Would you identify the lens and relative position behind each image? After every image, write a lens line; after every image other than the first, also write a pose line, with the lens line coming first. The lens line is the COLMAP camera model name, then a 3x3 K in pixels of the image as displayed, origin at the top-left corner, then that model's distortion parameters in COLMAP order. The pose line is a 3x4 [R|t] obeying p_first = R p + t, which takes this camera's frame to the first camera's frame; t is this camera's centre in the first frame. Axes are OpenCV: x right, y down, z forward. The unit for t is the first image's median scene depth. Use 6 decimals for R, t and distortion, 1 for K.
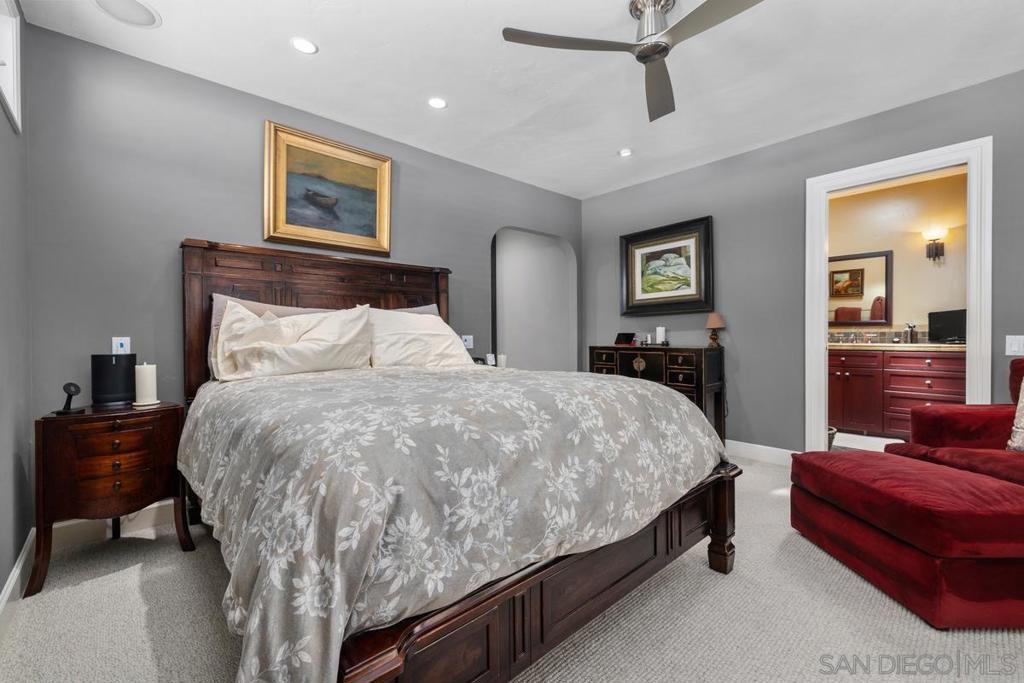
lens RADIAL K [[436.3, 0, 510.1], [0, 436.3, 336.9], [0, 0, 1]] dist [-0.000932, 0.000527]
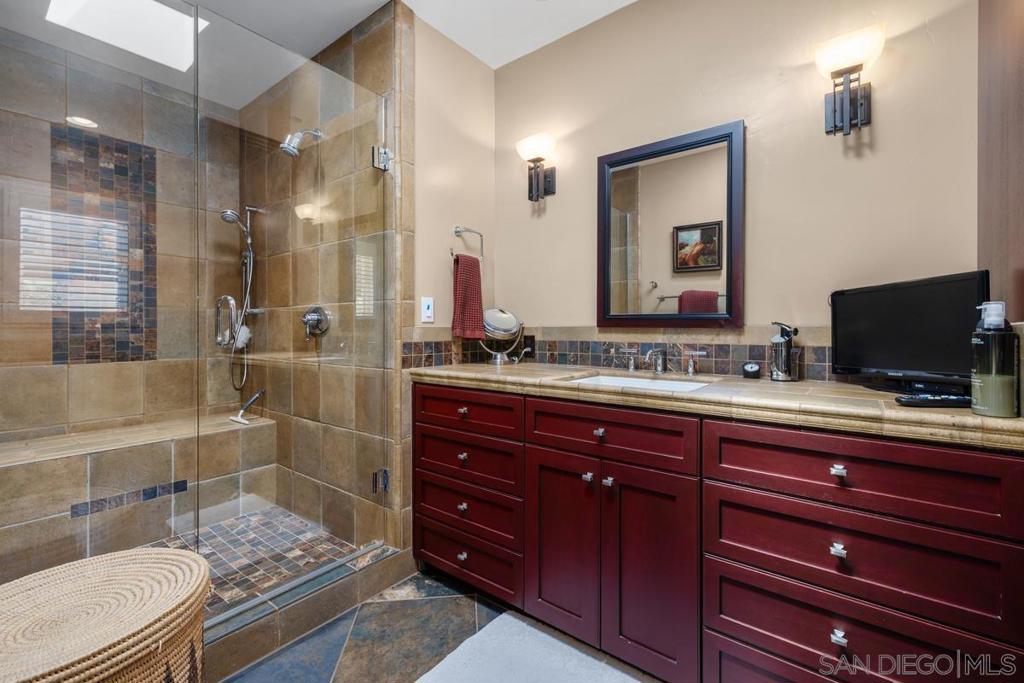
lens RADIAL K [[436.3, 0, 537.0], [0, 436.3, 325.1], [0, 0, 1]] dist [-0.000932, 0.000527]
pose [[0.980168, 0.013321, 0.197718, 0.656266], [-0.011436, 0.999878, -0.010673, -0.022478], [-0.197836, 0.008200, 0.980201, 0.700923]]
